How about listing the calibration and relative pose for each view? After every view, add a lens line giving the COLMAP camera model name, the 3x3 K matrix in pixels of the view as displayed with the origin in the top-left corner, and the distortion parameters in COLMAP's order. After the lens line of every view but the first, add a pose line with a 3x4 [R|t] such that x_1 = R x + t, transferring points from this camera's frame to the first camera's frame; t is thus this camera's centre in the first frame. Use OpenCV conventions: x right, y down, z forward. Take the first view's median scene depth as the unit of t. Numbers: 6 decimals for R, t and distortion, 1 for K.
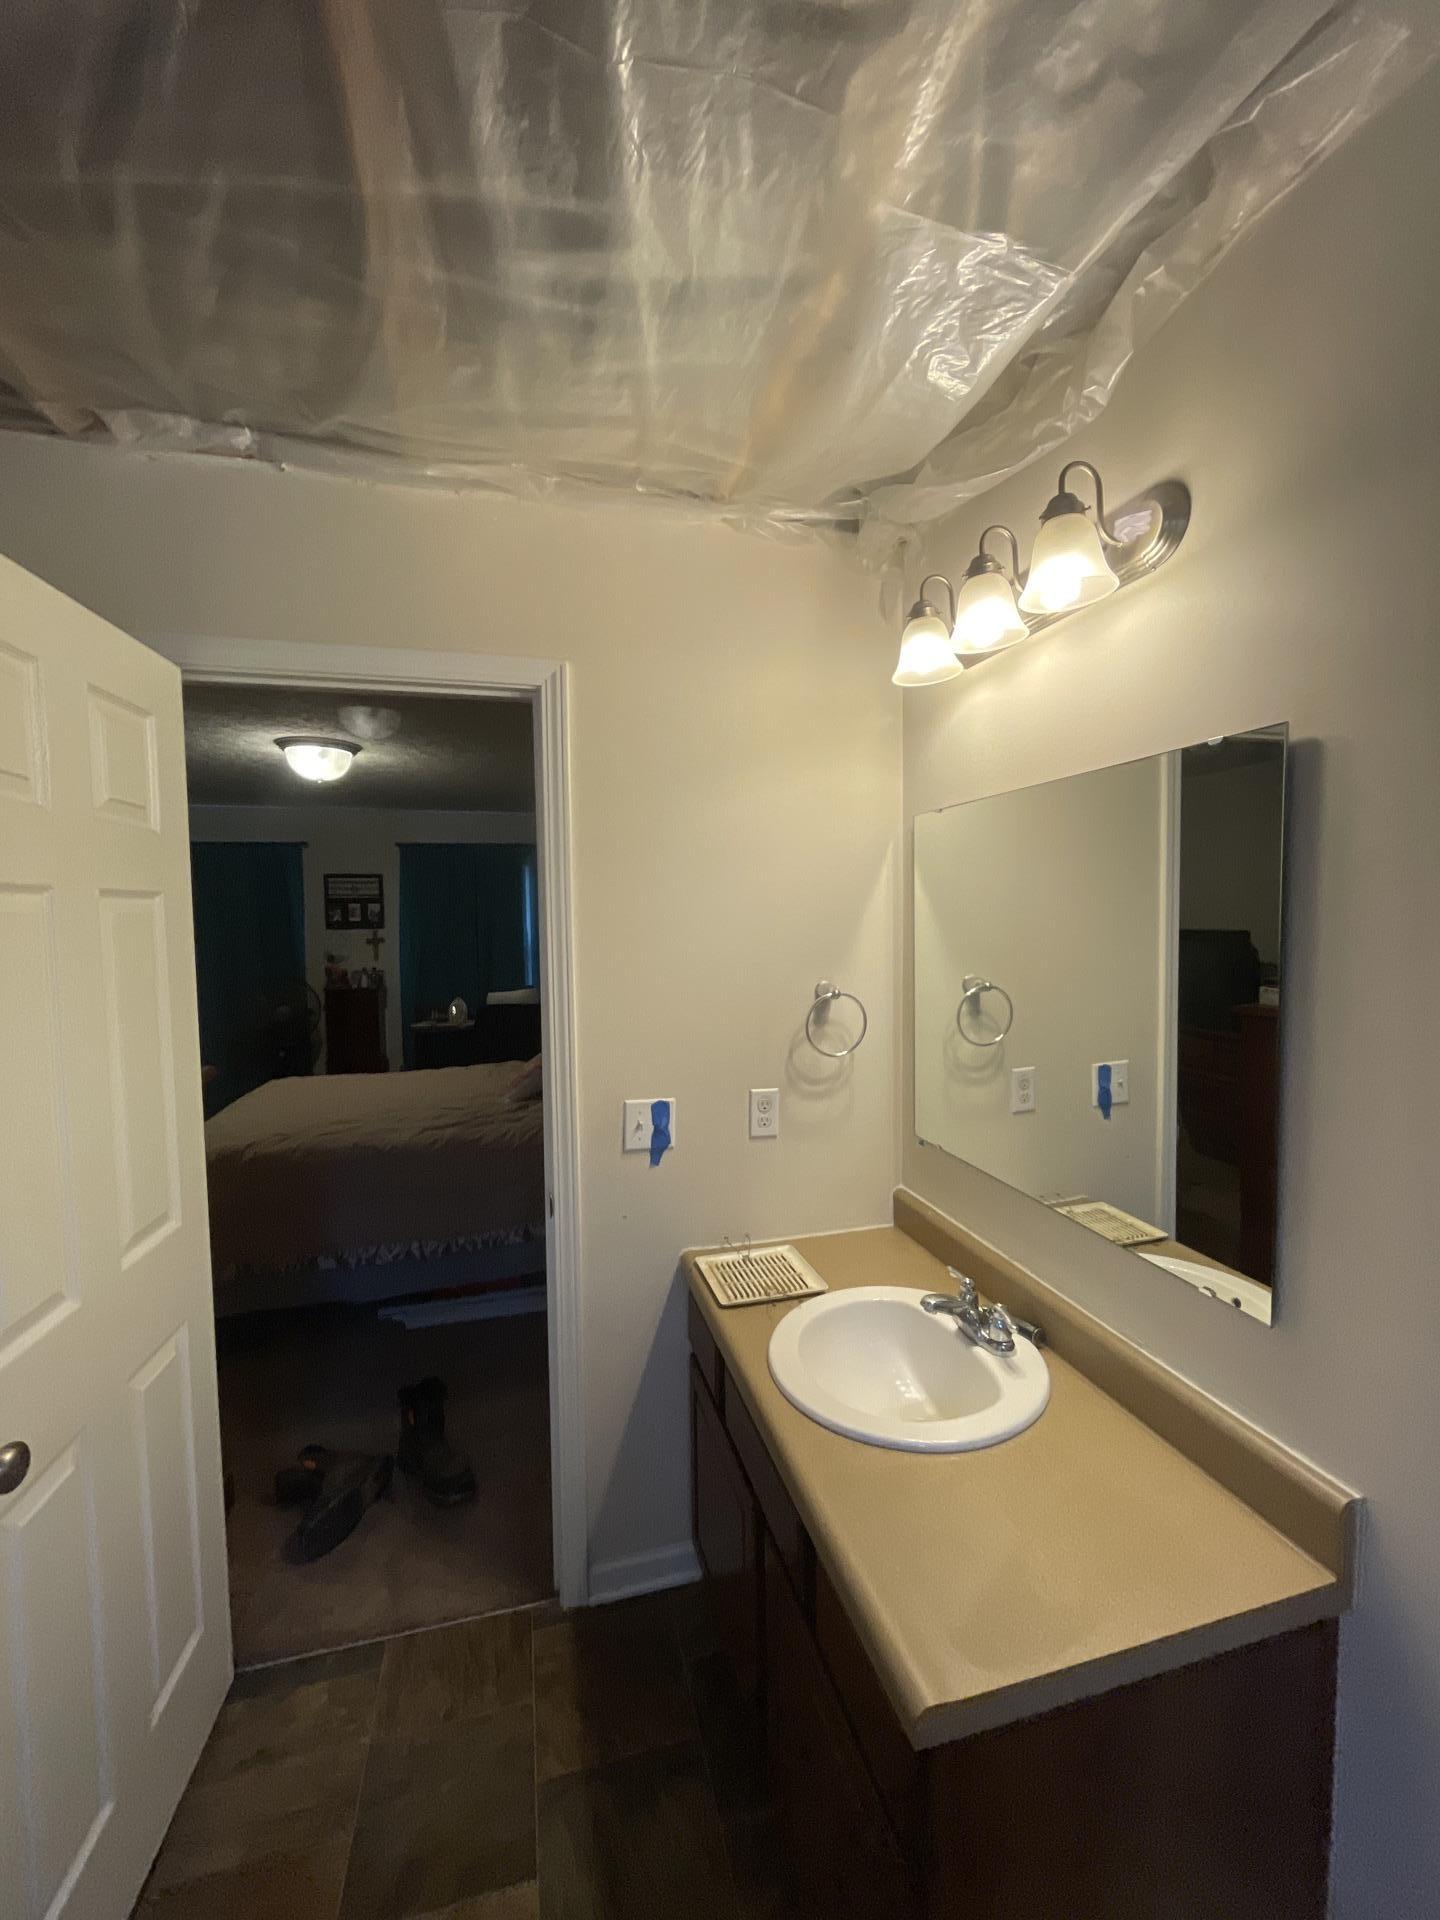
lens RADIAL K [[758.8, 0, 718.1], [0, 758.8, 972.2], [0, 0, 1]] dist [-0.003692, -0.000204]
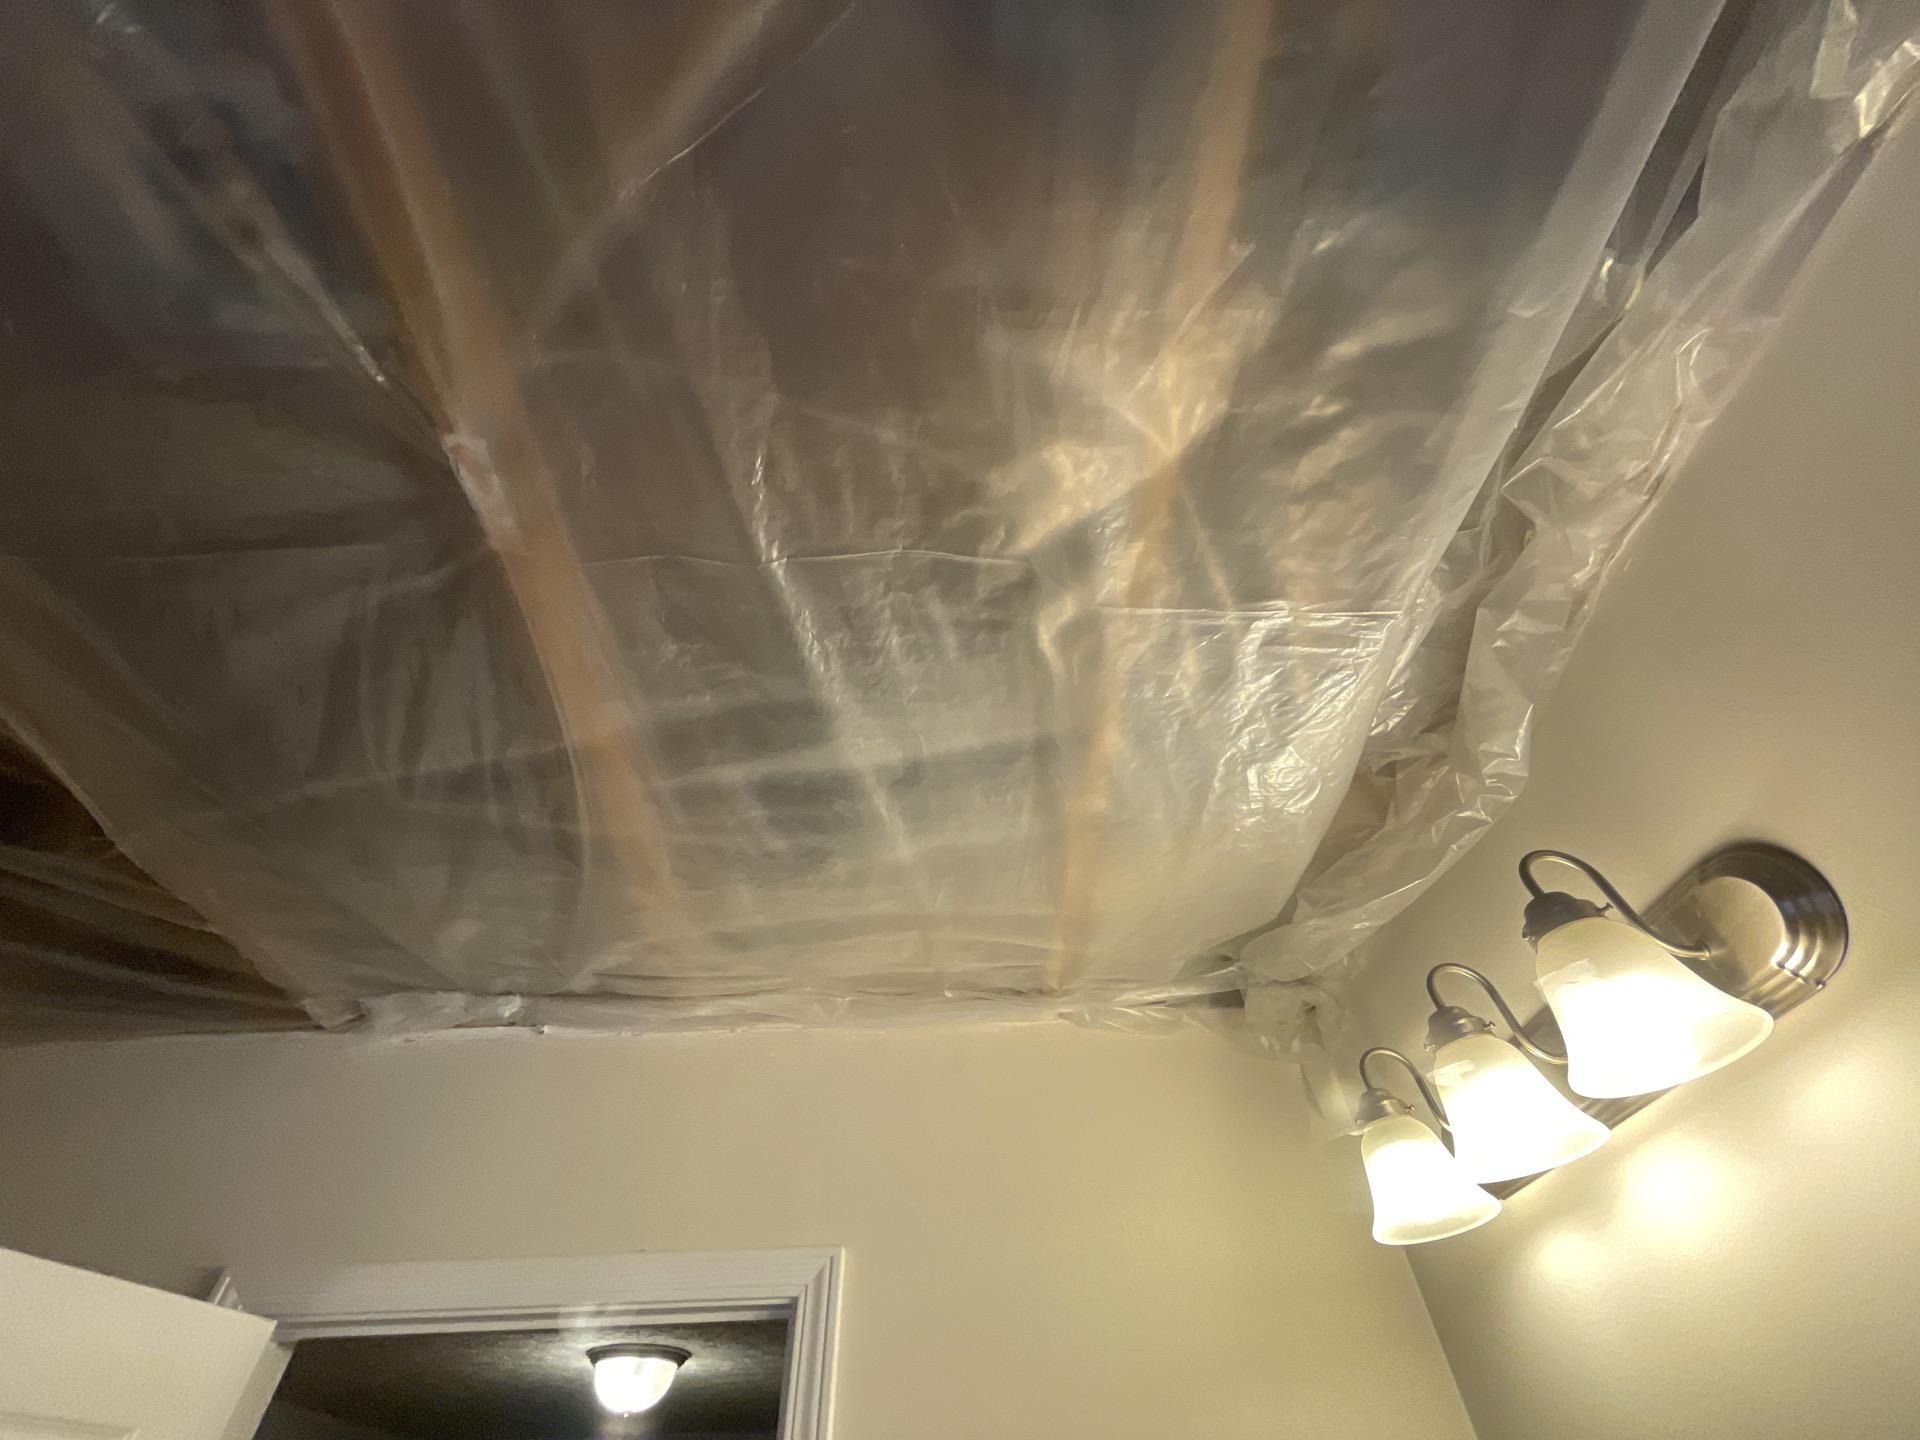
lens RADIAL K [[758.8, 0, 992.3], [0, 758.8, 728.6], [0, 0, 1]] dist [-0.003692, -0.000204]
pose [[0.974632, -0.186305, -0.124029, 0.100213], [0.015548, 0.609181, -0.792879, -0.185999], [0.223274, 0.770837, 0.596624, 0.338554]]
